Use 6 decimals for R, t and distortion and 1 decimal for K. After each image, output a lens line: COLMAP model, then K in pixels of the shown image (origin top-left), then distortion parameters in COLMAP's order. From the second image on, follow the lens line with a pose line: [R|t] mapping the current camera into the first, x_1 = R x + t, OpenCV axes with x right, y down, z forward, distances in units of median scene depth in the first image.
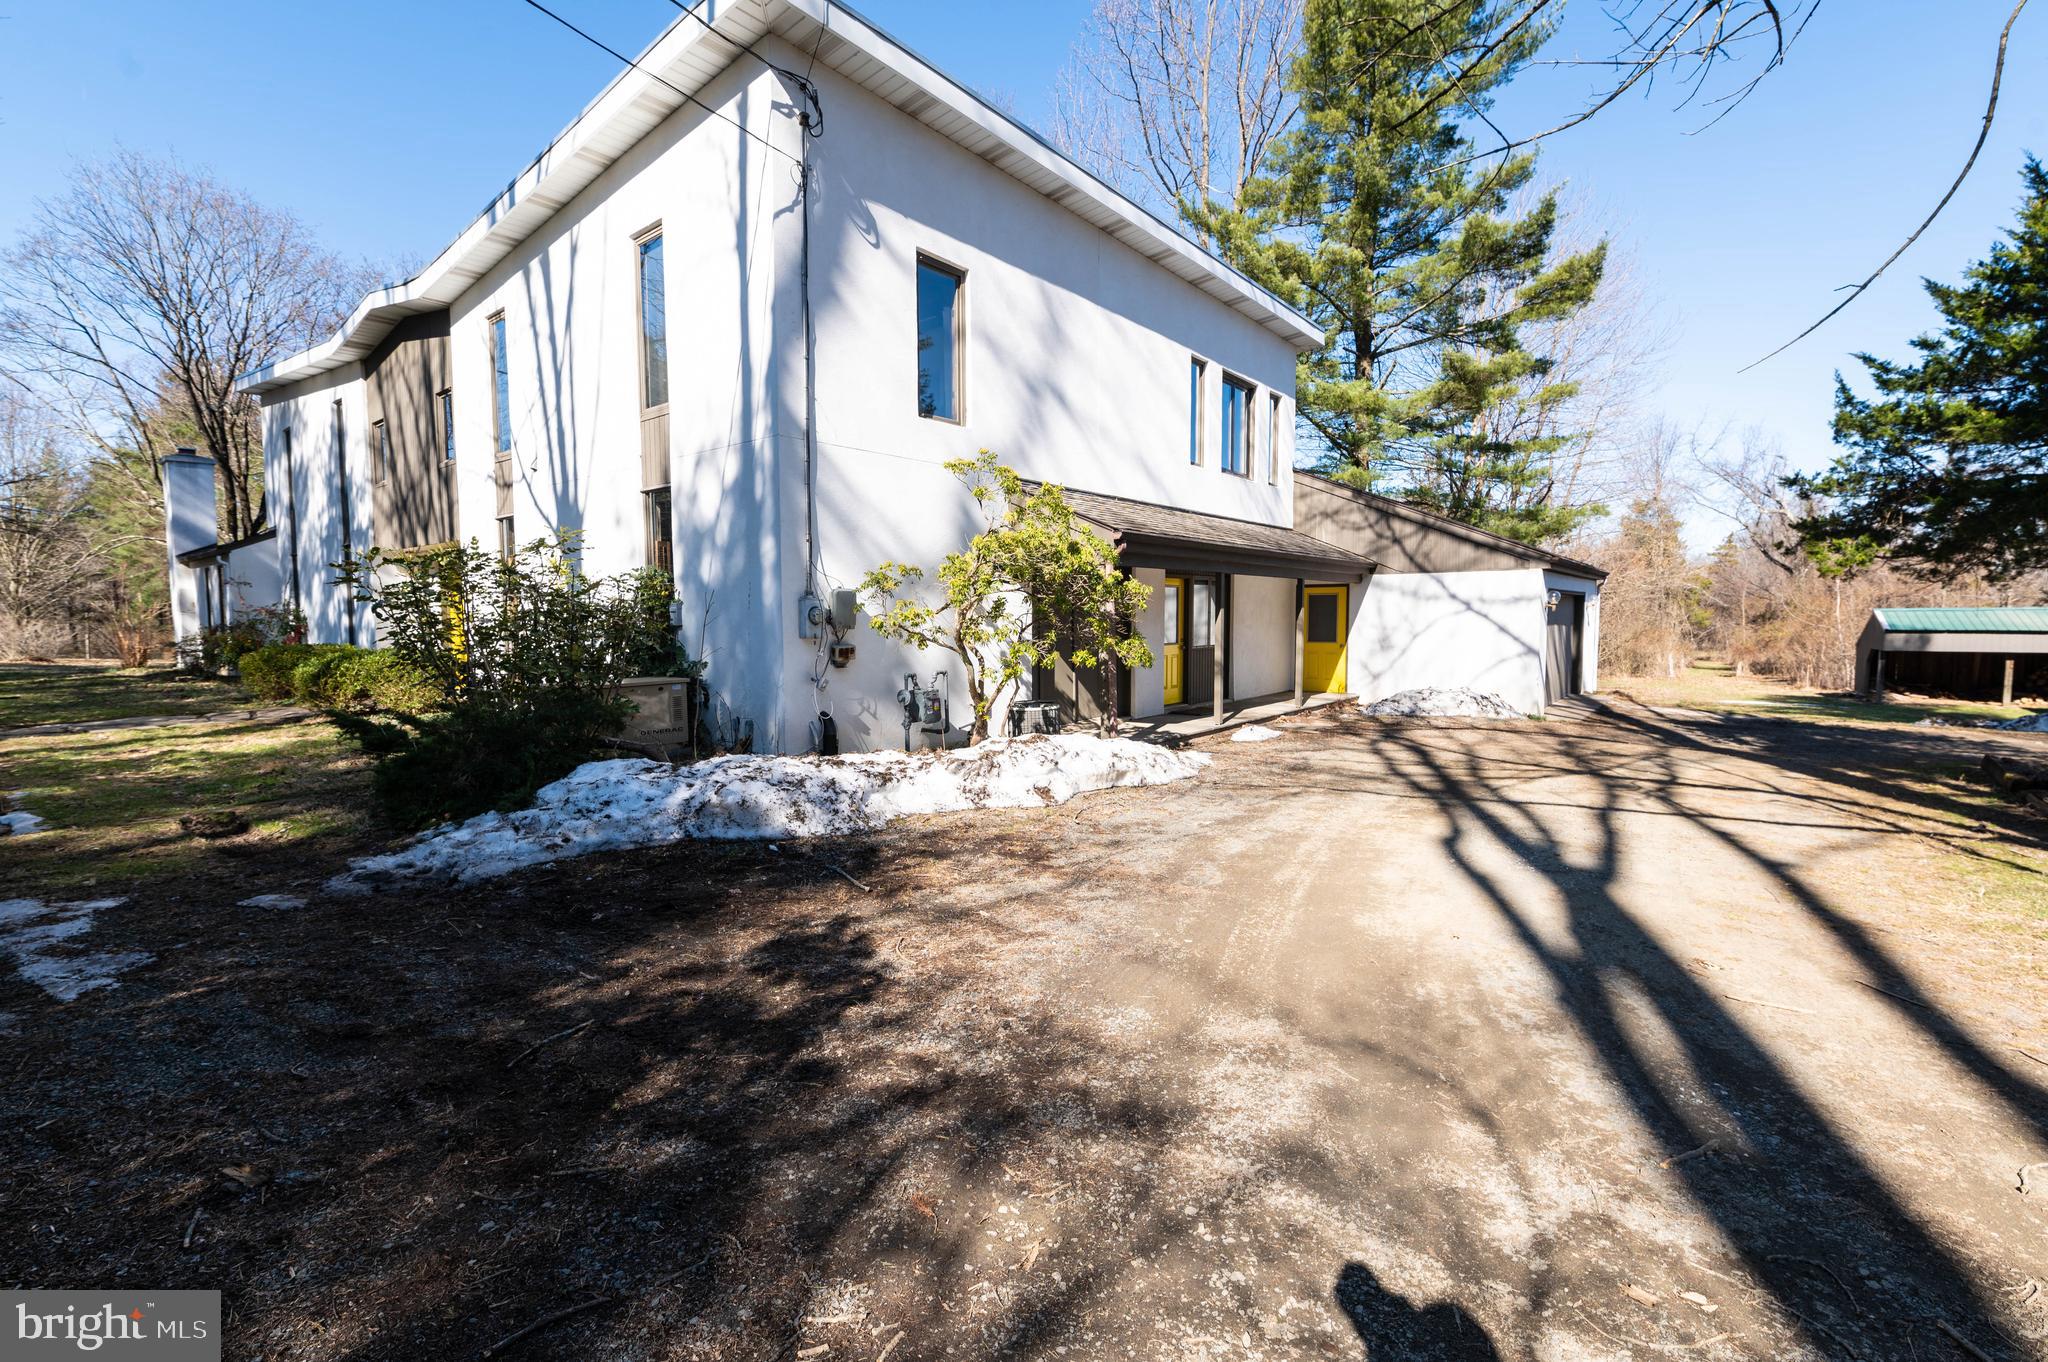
lens RADIAL K [[899.5, 0, 1082.2], [0, 899.5, 671.3], [0, 0, 1]] dist [-0.002369, -0.006873]
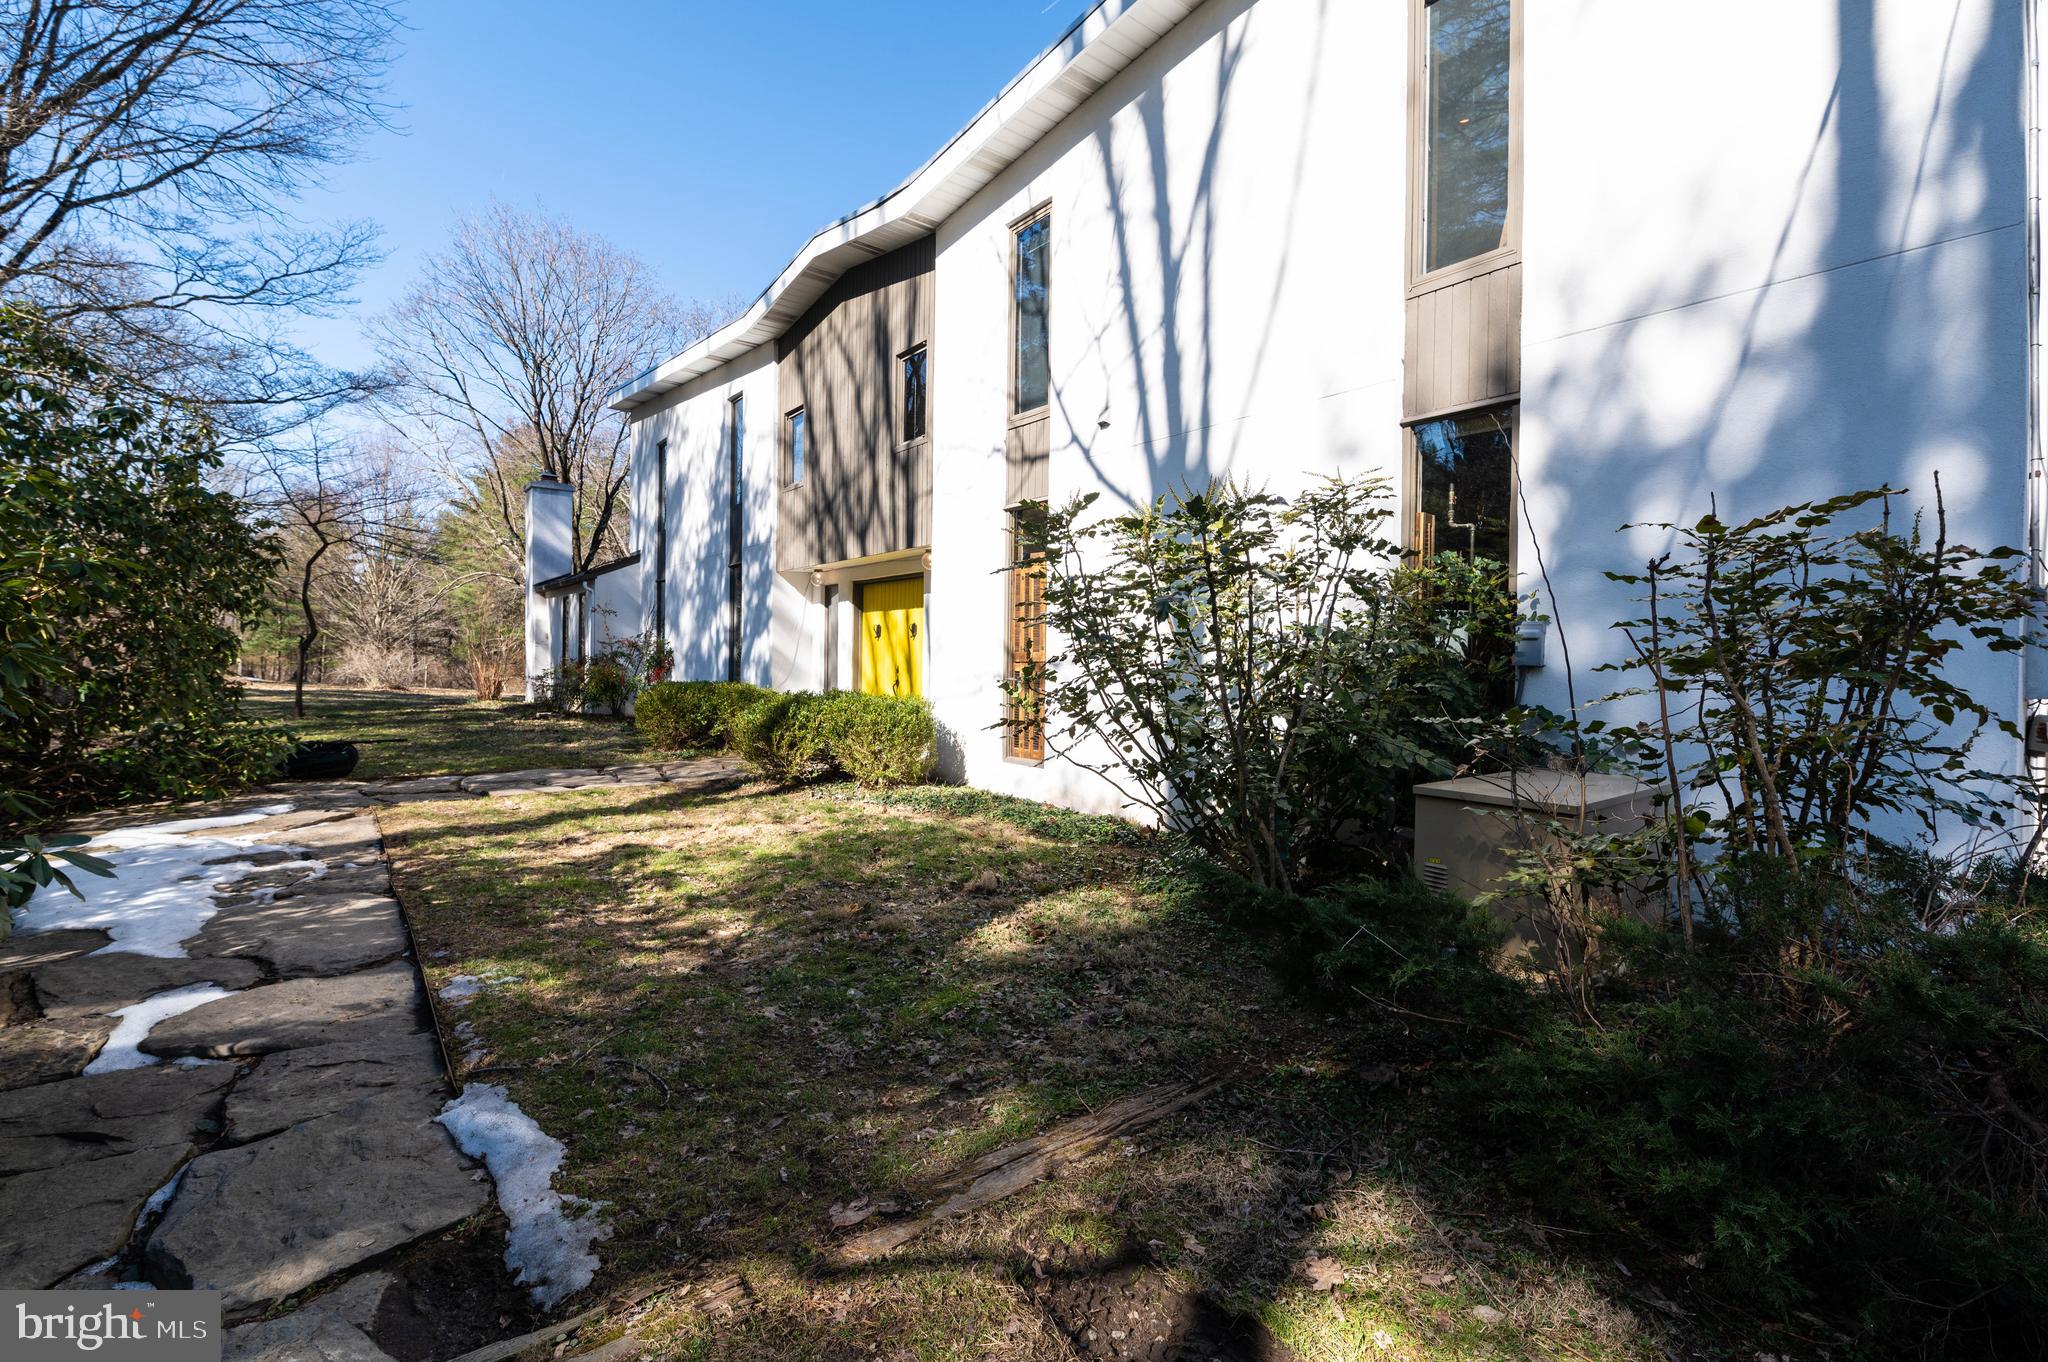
lens RADIAL K [[899.5, 0, 1082.2], [0, 899.5, 671.3], [0, 0, 1]] dist [-0.002369, -0.006873]
pose [[0.978718, 0.021535, -0.204074, -0.304166], [-0.033107, 0.998021, -0.053465, -0.005748], [0.202519, 0.059083, 0.977494, 0.227753]]
